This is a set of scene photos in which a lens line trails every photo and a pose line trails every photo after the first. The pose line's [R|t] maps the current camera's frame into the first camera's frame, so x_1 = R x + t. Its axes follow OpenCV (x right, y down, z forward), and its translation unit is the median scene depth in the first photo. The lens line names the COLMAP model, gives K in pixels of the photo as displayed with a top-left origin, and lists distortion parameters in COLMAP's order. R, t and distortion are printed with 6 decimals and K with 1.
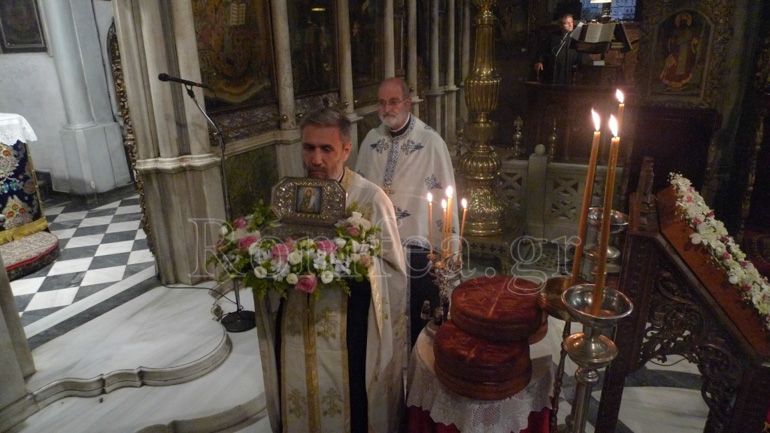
lens RADIAL K [[509.8, 0, 386.0], [0, 509.8, 214.1], [0, 0, 1]] dist [-0.031466, -0.006747]
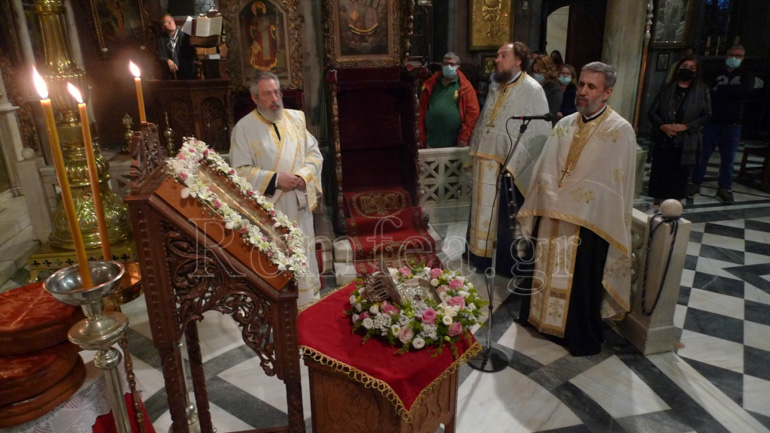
lens RADIAL K [[509.8, 0, 384.1], [0, 509.8, 219.3], [0, 0, 1]] dist [-0.031466, -0.006747]
pose [[0.816471, -0.189889, 0.545268, 0.141547], [0.189254, 0.980215, 0.057975, 0.044110], [-0.545489, 0.055859, 0.836255, -0.026704]]
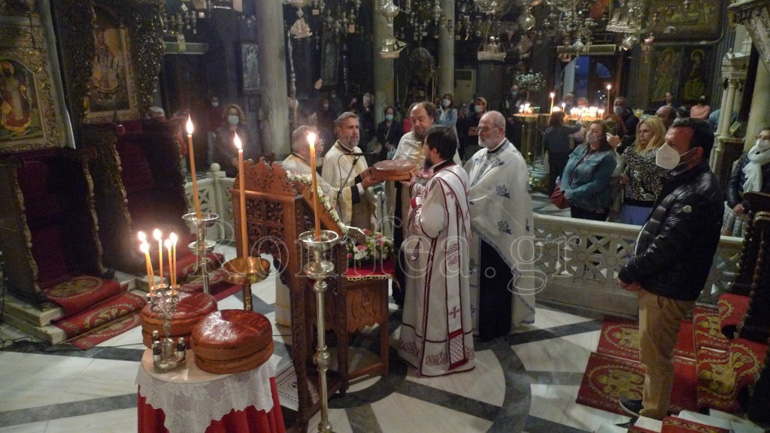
lens RADIAL K [[509.8, 0, 388.1], [0, 509.8, 215.2], [0, 0, 1]] dist [-0.031466, -0.006747]
pose [[0.043092, -0.248303, 0.967723, -0.463666], [0.325268, 0.919337, 0.221404, -0.080754], [-0.944640, 0.305228, 0.120381, 0.226788]]
